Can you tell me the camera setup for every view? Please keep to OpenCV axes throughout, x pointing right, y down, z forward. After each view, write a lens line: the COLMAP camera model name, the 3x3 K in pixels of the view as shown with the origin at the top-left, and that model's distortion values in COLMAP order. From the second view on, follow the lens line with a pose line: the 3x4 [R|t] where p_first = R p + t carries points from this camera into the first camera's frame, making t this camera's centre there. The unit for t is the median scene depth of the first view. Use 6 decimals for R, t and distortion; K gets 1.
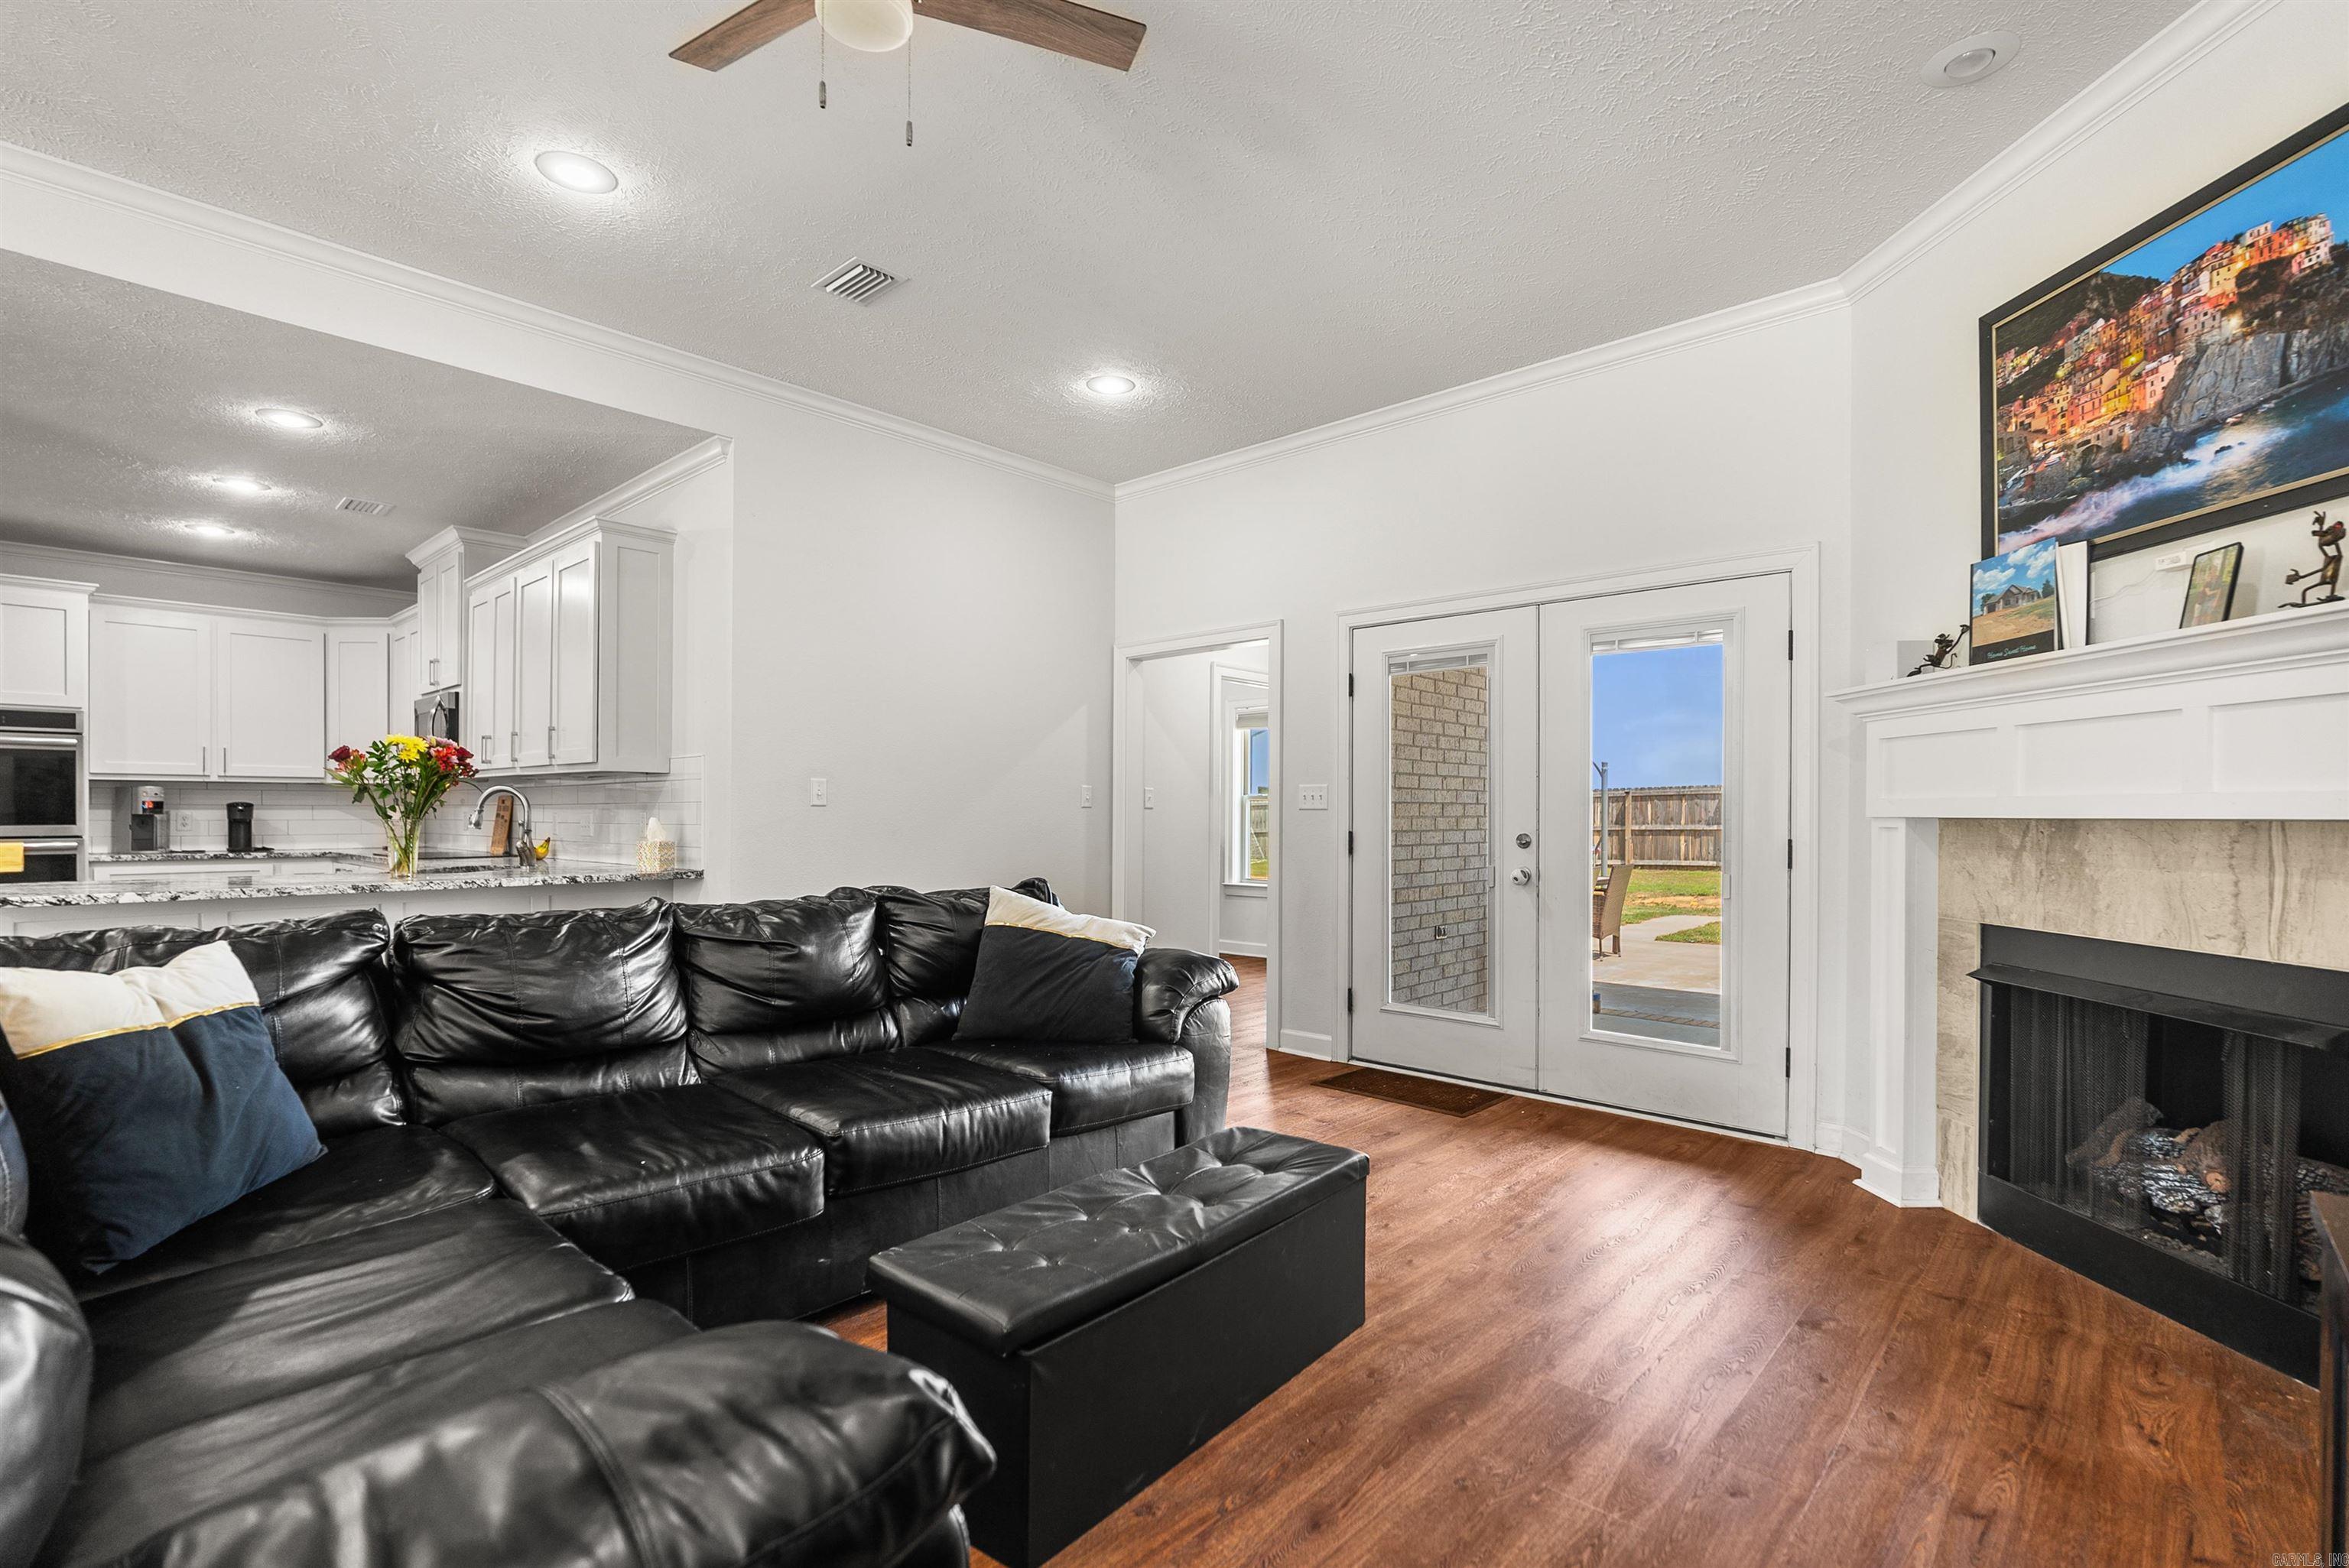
lens RADIAL K [[1065.7, 0, 1177.5], [0, 1065.7, 813.5], [0, 0, 1]] dist [-0.006270, 0.000242]
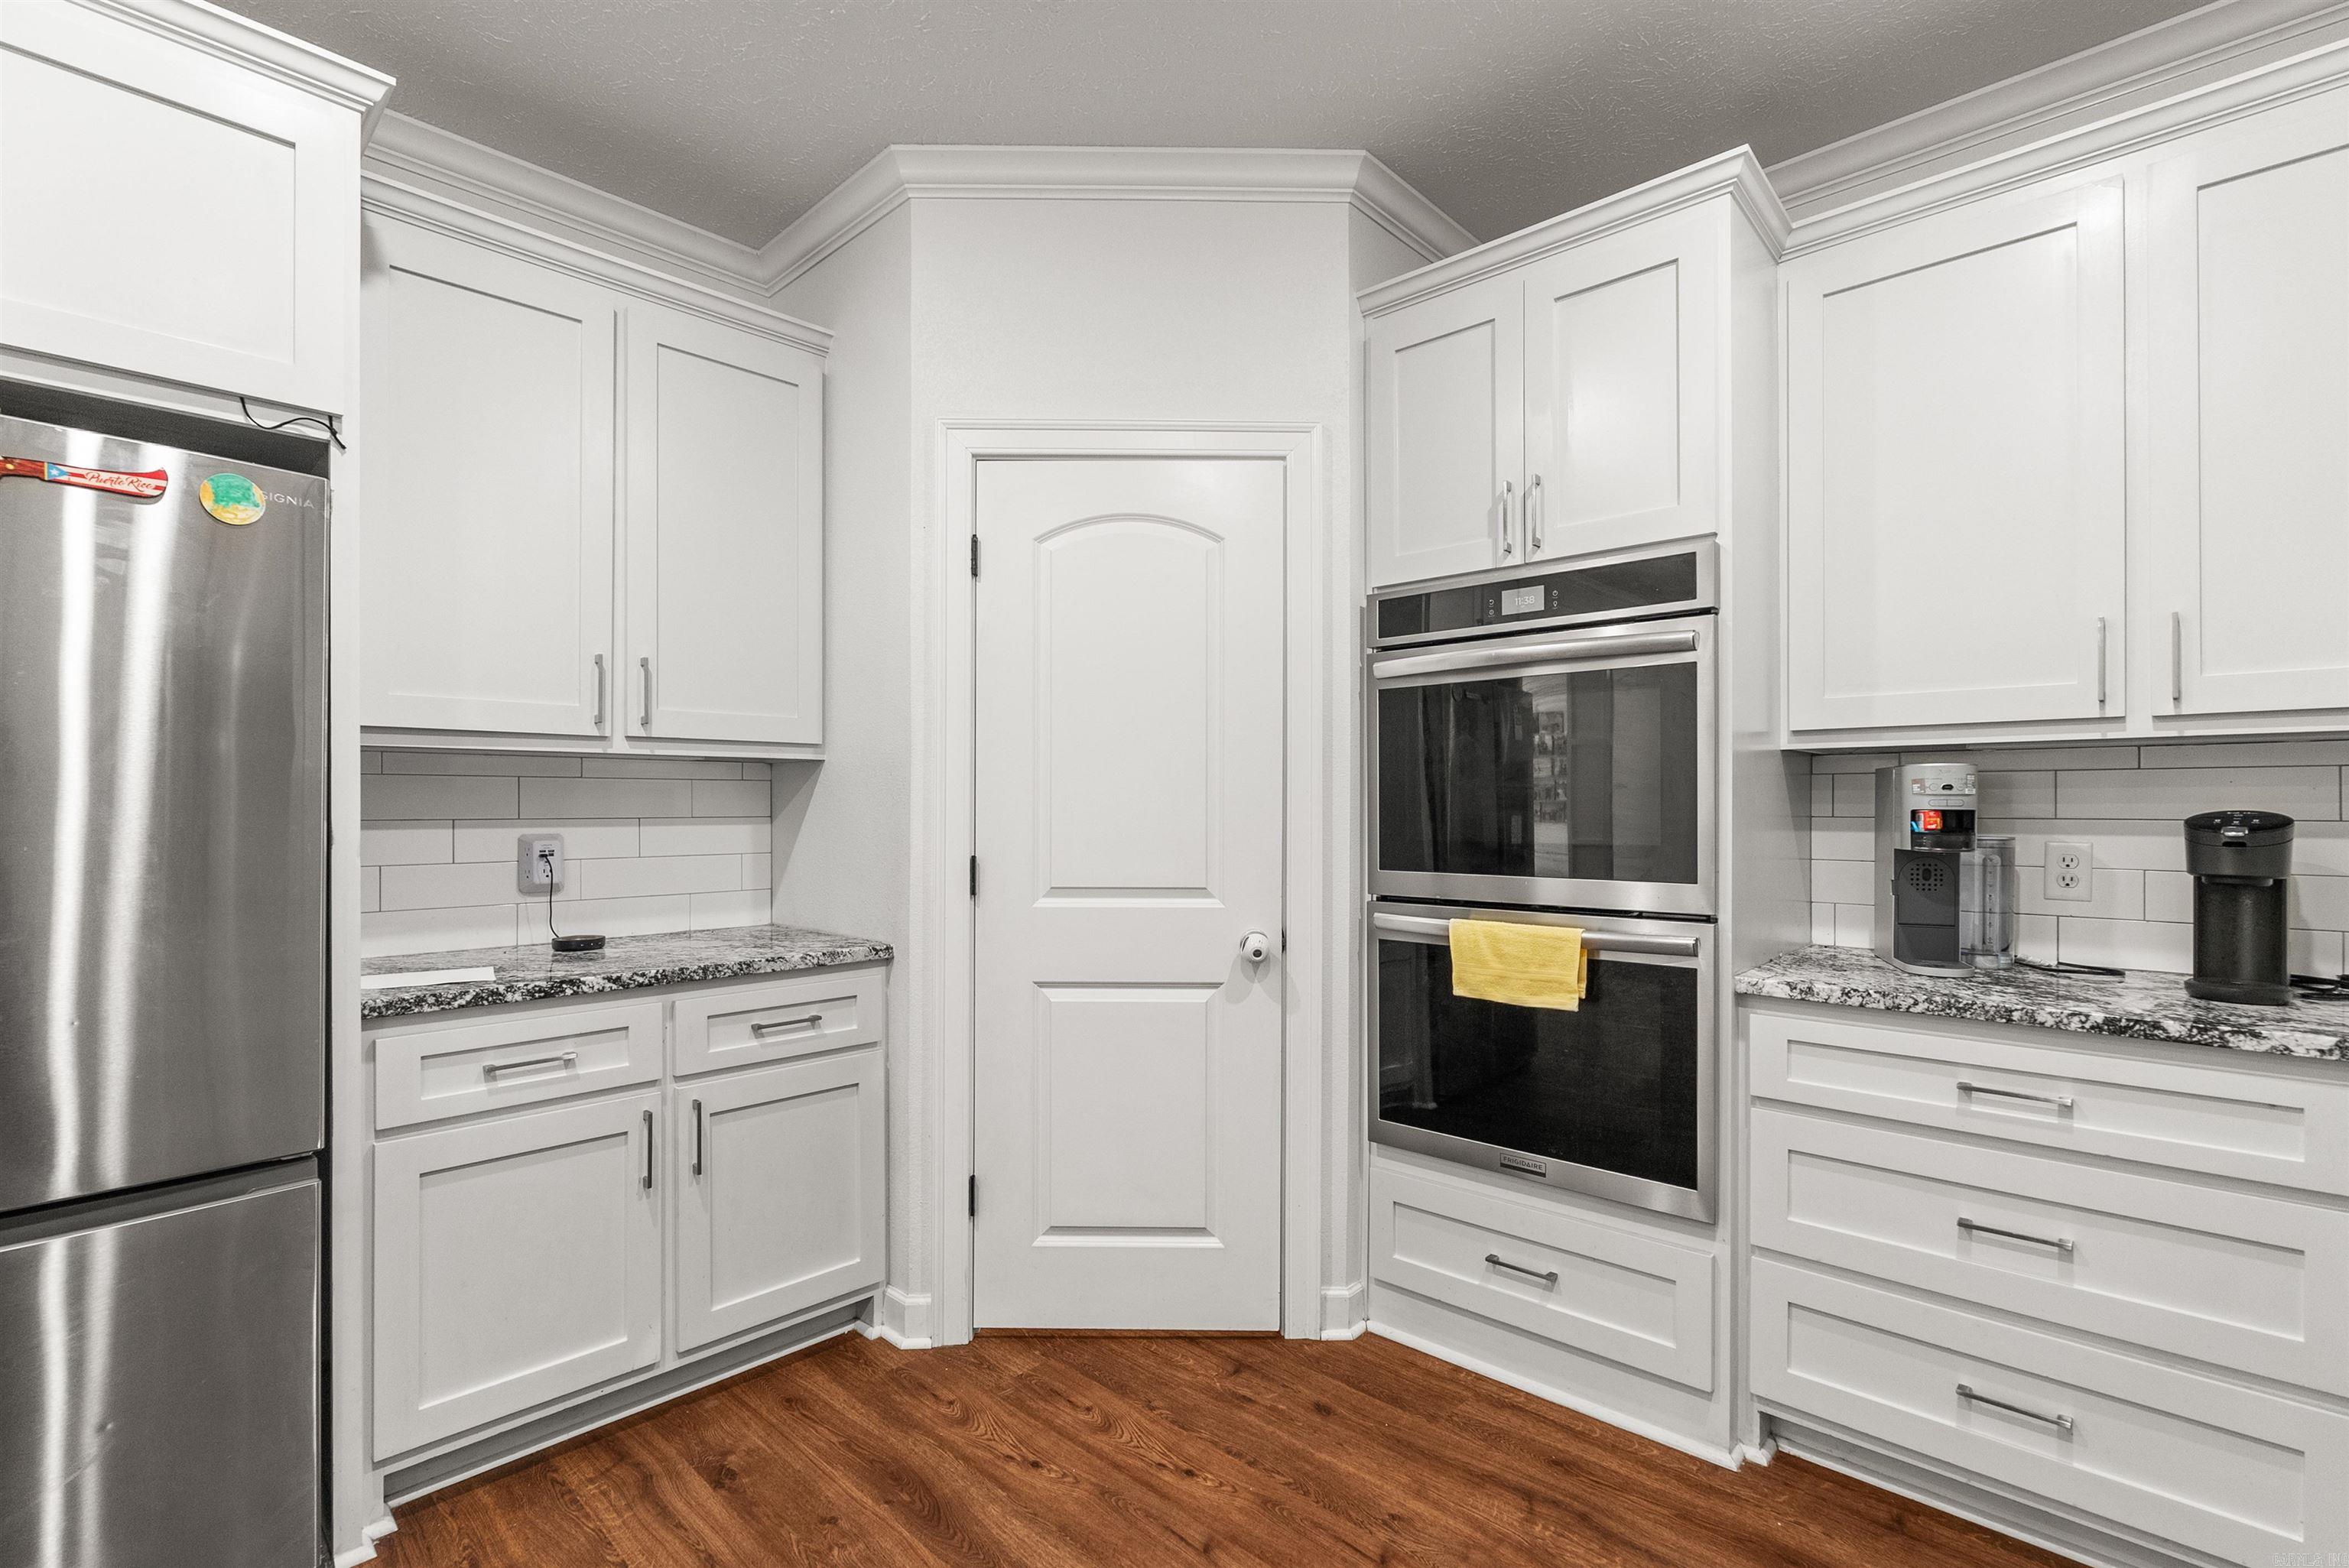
lens RADIAL K [[1058.1, 0, 1177.0], [0, 1058.1, 809.5], [0, 0, 1]] dist [-0.012734, 0.000518]
pose [[-0.018132, 0.000557, -0.999835, -1.425356], [-0.000207, 1.000000, 0.000561, -0.026028], [0.999836, 0.000218, -0.018132, 1.707238]]
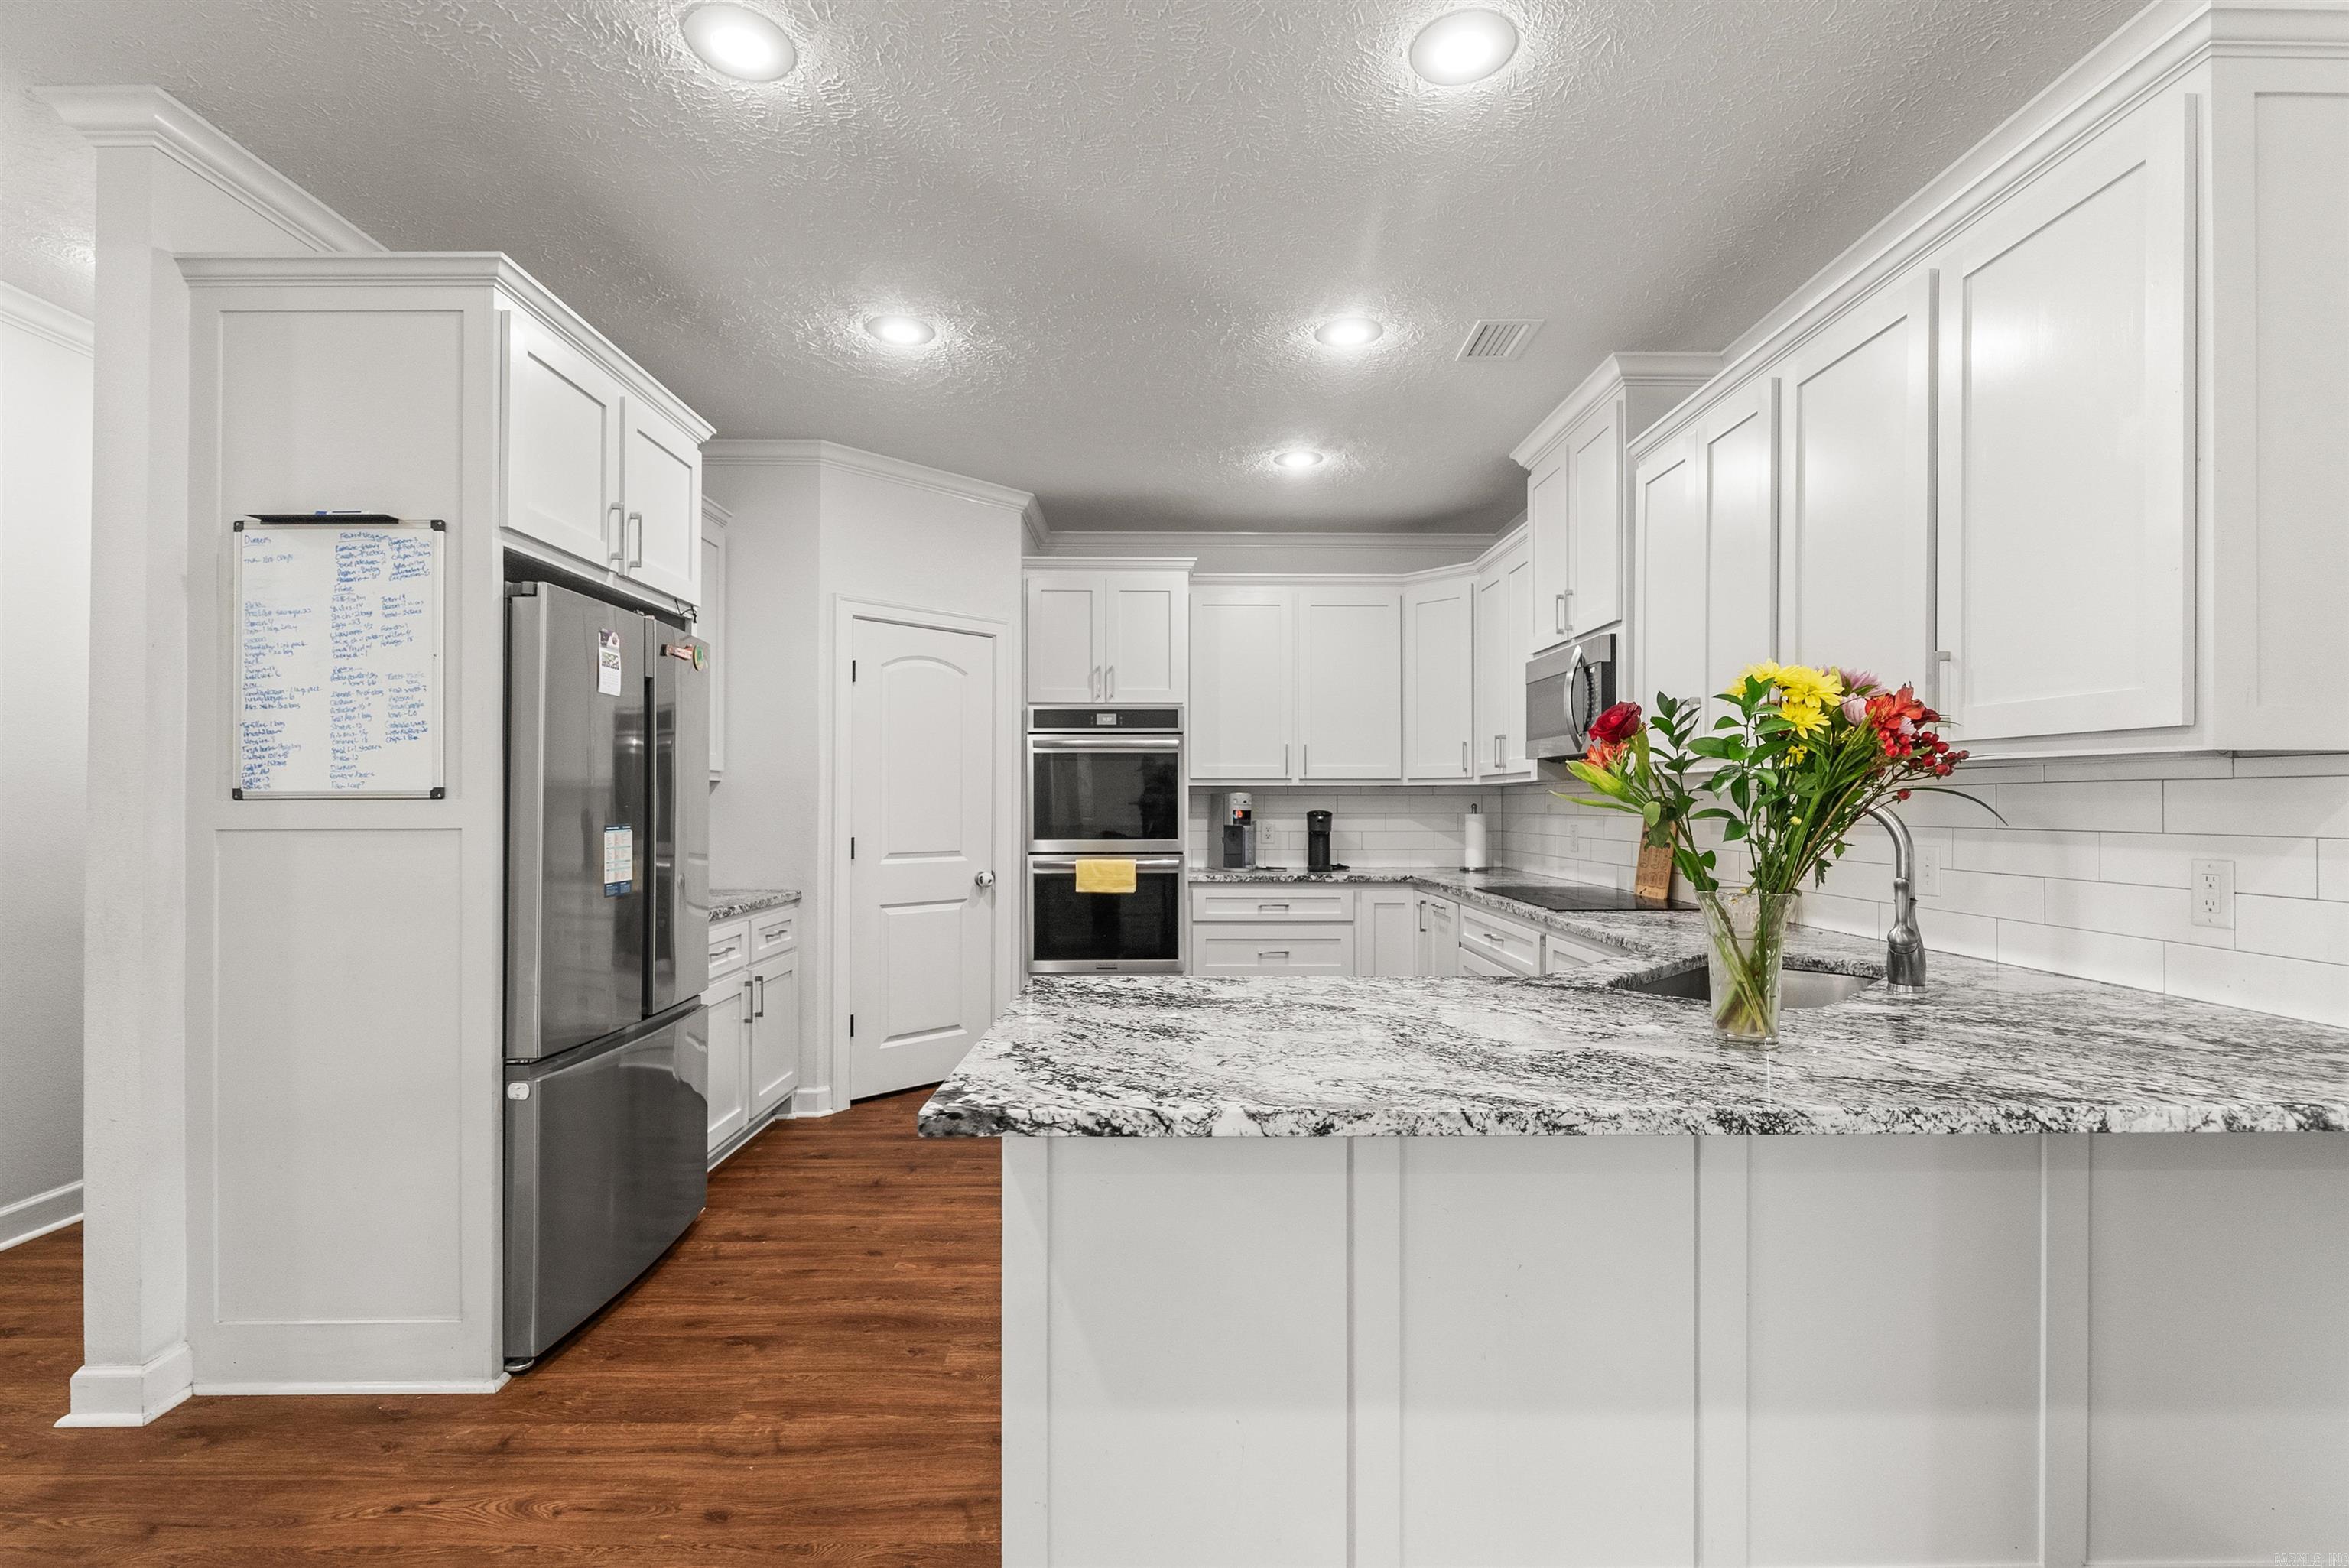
lens RADIAL K [[1062.4, 0, 1177.8], [0, 1062.4, 798.3], [0, 0, 1]] dist [-0.002884, 0.000423]
pose [[0.683143, -0.003977, -0.730273, -0.829489], [-0.000620, 0.999982, -0.006026, -0.035343], [0.730284, 0.004569, 0.683128, 0.830370]]
